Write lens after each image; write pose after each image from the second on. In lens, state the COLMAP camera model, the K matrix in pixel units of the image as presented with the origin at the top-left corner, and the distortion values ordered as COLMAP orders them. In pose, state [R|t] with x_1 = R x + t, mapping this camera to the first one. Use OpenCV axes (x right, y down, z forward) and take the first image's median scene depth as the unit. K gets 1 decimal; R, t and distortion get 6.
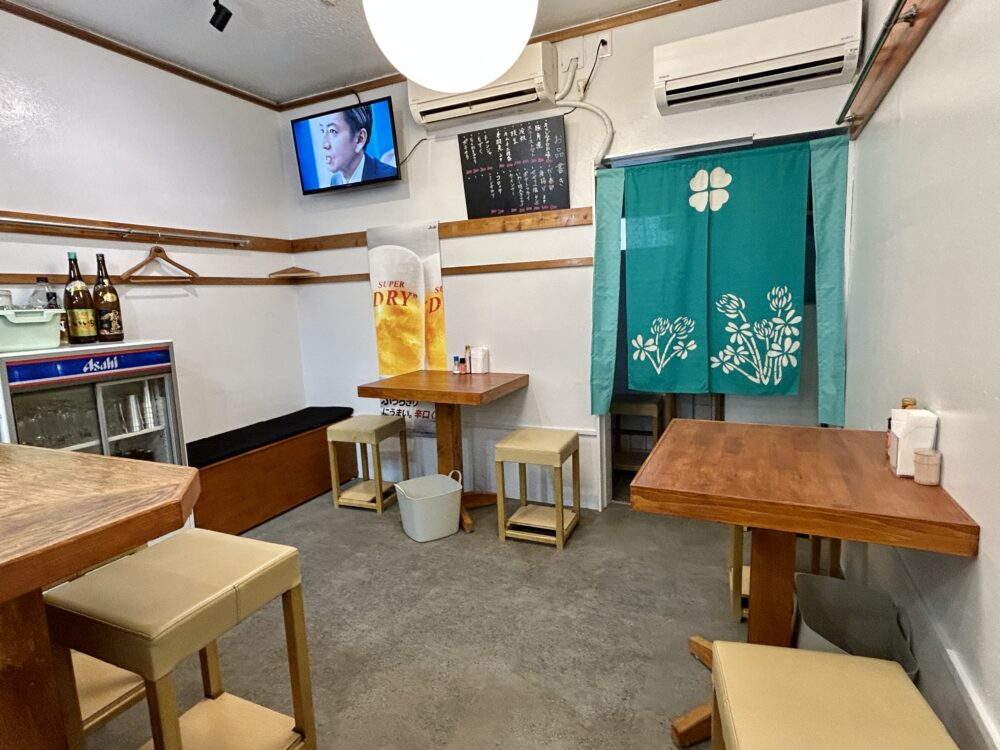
lens RADIAL K [[543.1, 0, 493.5], [0, 543.1, 374.6], [0, 0, 1]] dist [-0.002814, 0.000782]
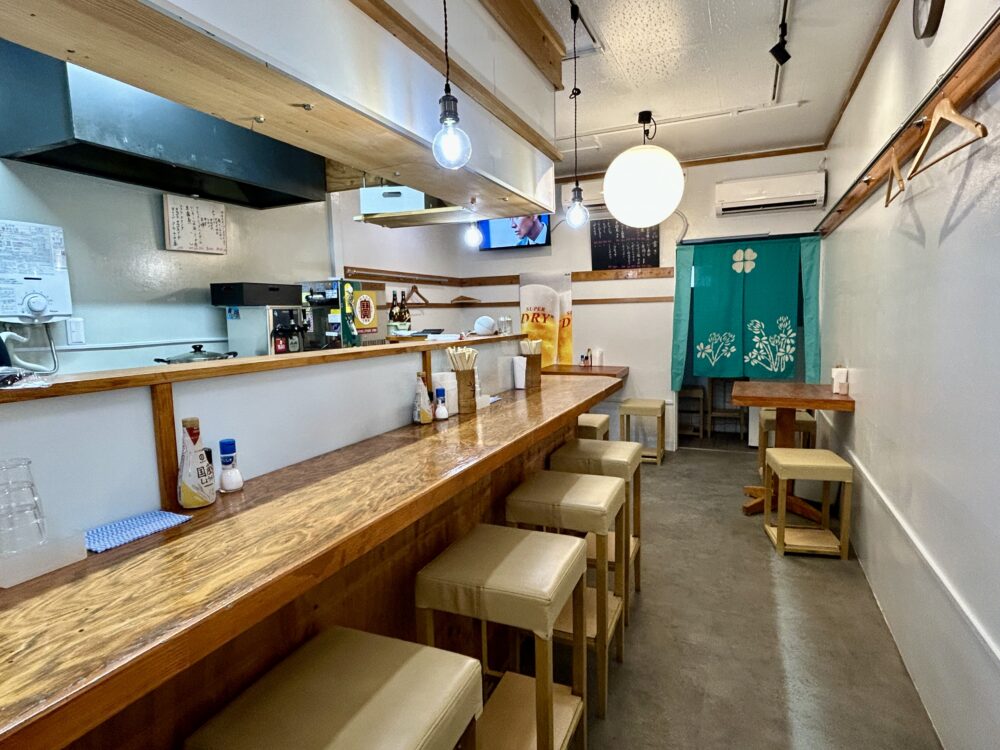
lens RADIAL K [[543.1, 0, 505.2], [0, 543.1, 371.2], [0, 0, 1]] dist [-0.002814, 0.000782]
pose [[0.999554, 0.014574, 0.026059, -0.374893], [-0.013634, 0.999263, -0.035891, 0.082118], [-0.026563, 0.035520, 0.999016, -0.652702]]
